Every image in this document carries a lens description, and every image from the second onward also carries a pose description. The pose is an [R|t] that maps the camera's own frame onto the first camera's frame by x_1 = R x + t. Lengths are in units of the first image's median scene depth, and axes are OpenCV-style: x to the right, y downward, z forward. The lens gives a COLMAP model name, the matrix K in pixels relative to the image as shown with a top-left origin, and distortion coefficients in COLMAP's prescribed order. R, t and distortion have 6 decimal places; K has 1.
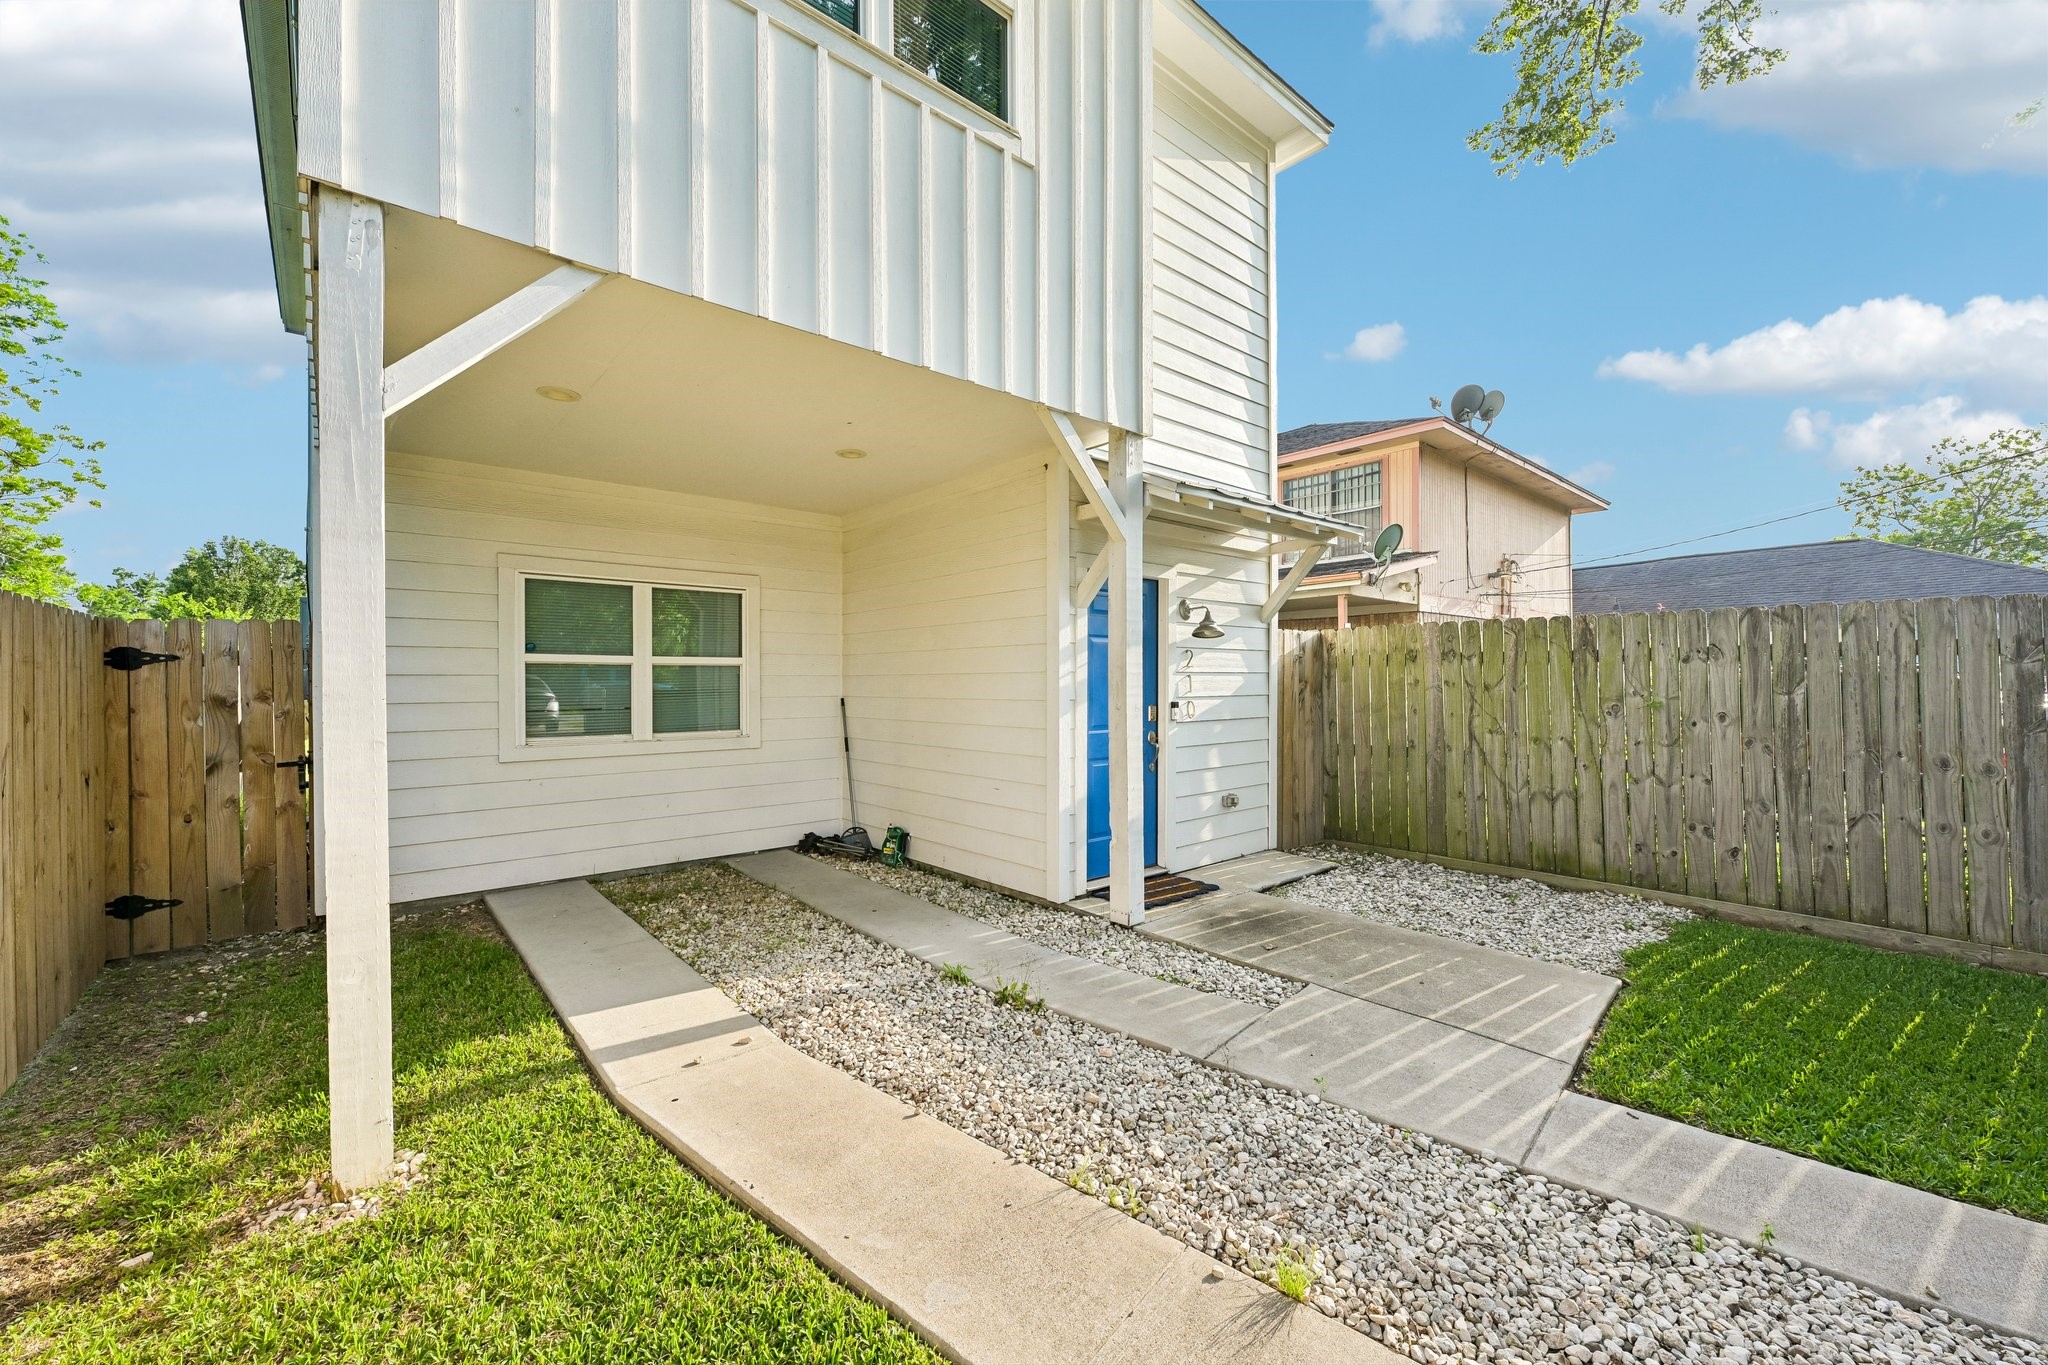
lens RADIAL K [[810.5, 0, 1026.7], [0, 810.5, 684.4], [0, 0, 1]] dist [-0.001601, 0.000475]
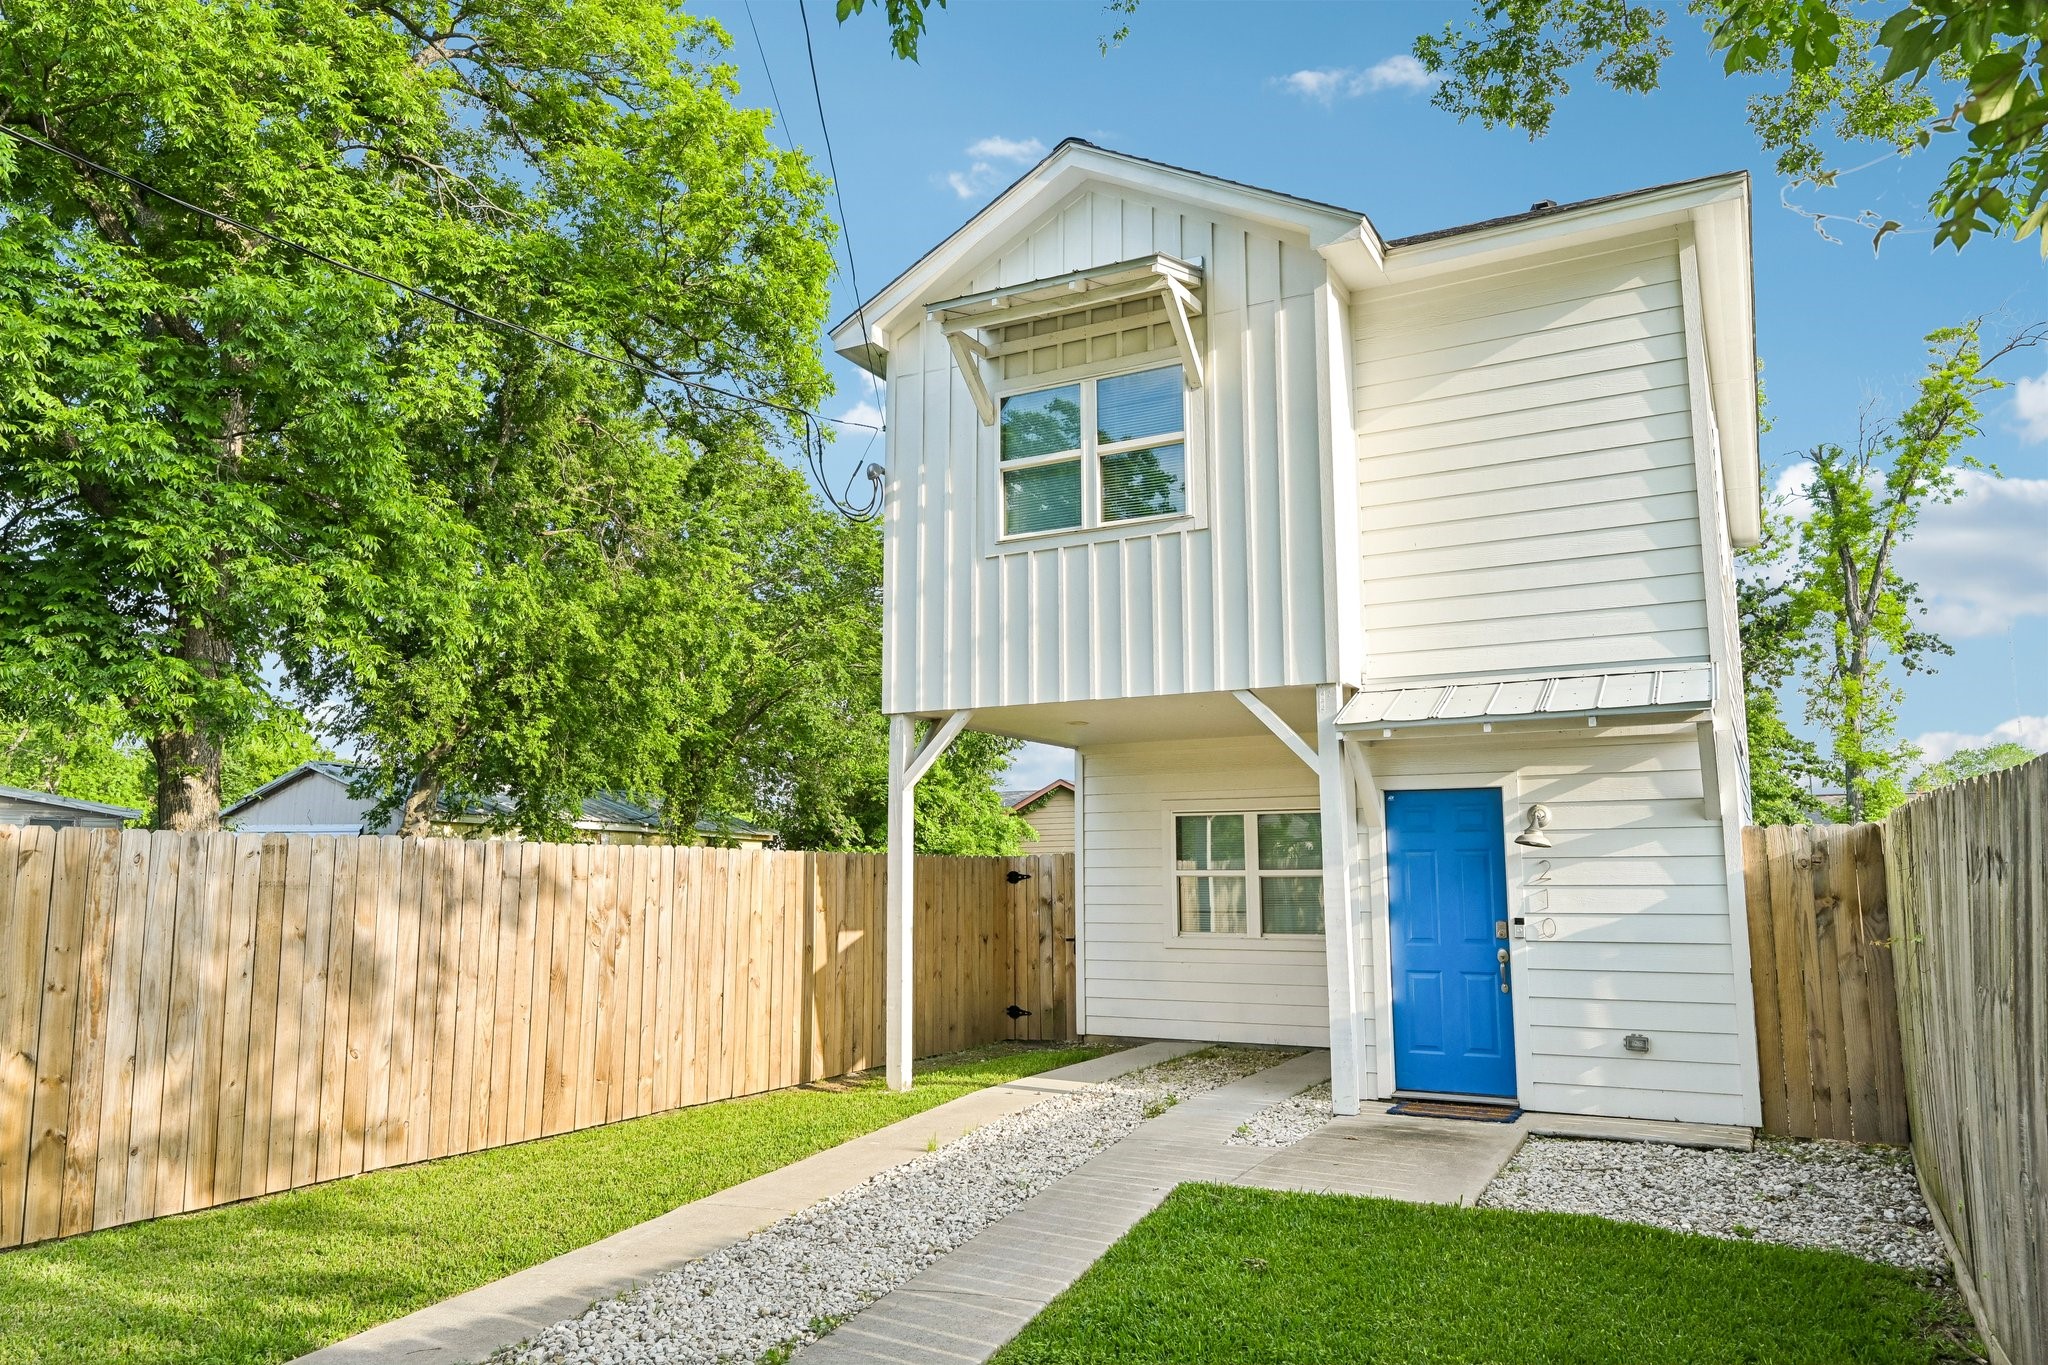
lens RADIAL K [[1364.4, 0, 1028.3], [0, 1364.4, 686.4], [0, 0, 1]] dist [-0.001043, 0.003537]
pose [[0.350644, -0.130478, -0.927375, 1.419584], [-0.001781, 0.990152, -0.139984, -0.020477], [0.936507, 0.050736, 0.346958, -0.073727]]
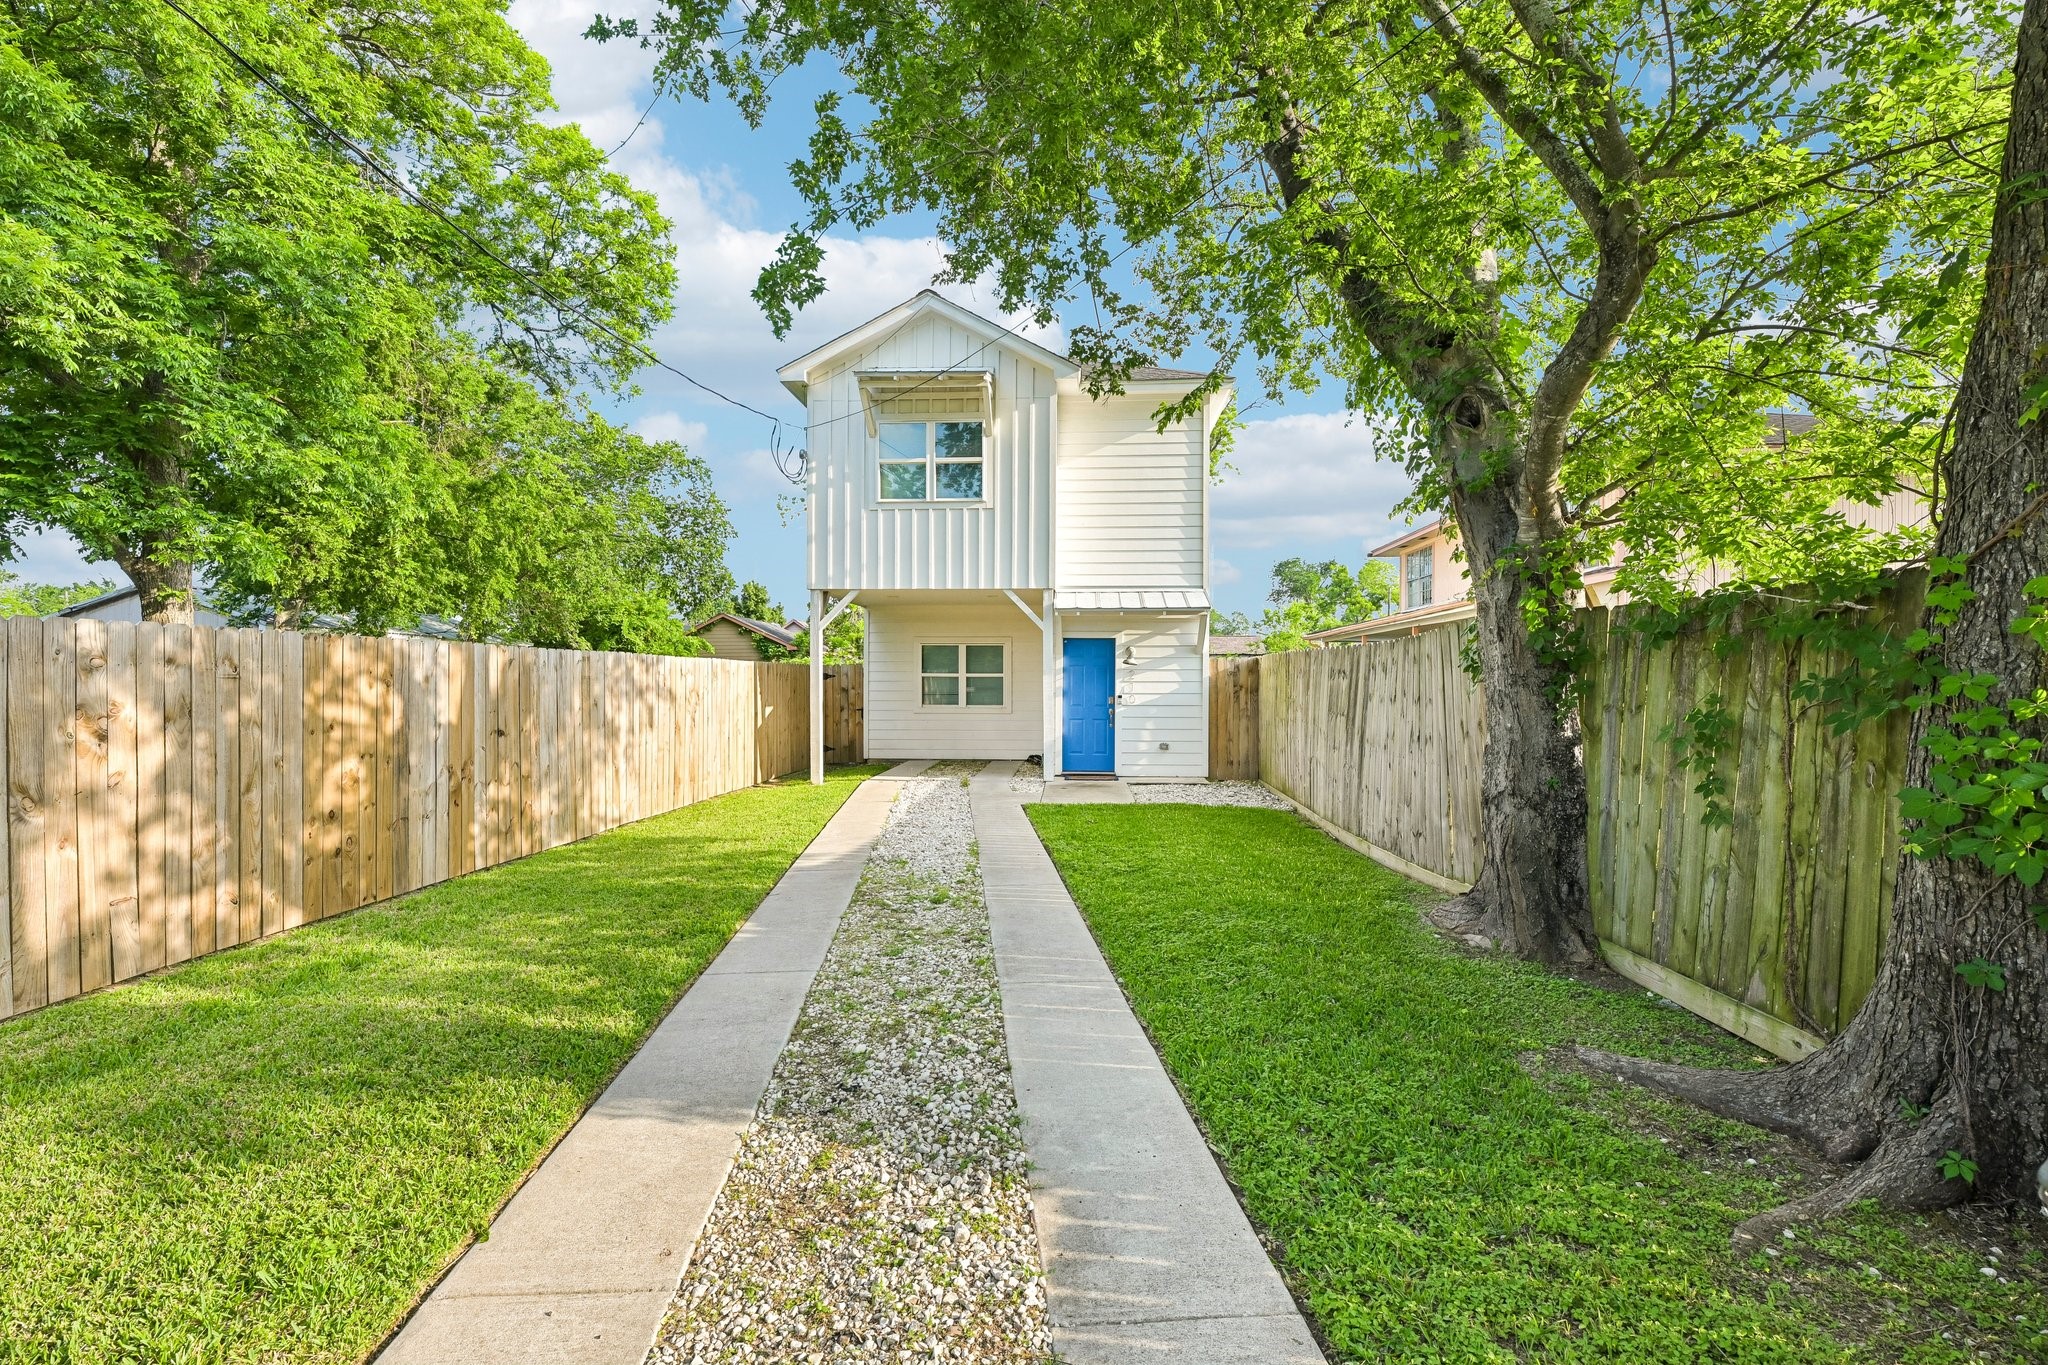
lens RADIAL K [[895.1, 0, 1028.7], [0, 895.1, 686.8], [0, 0, 1]] dist [-0.014256, -0.000130]
pose [[0.711547, 0.009758, -0.702571, 1.611467], [-0.007077, 0.999952, 0.006722, -0.014530], [0.702603, 0.000189, 0.711582, -0.812660]]
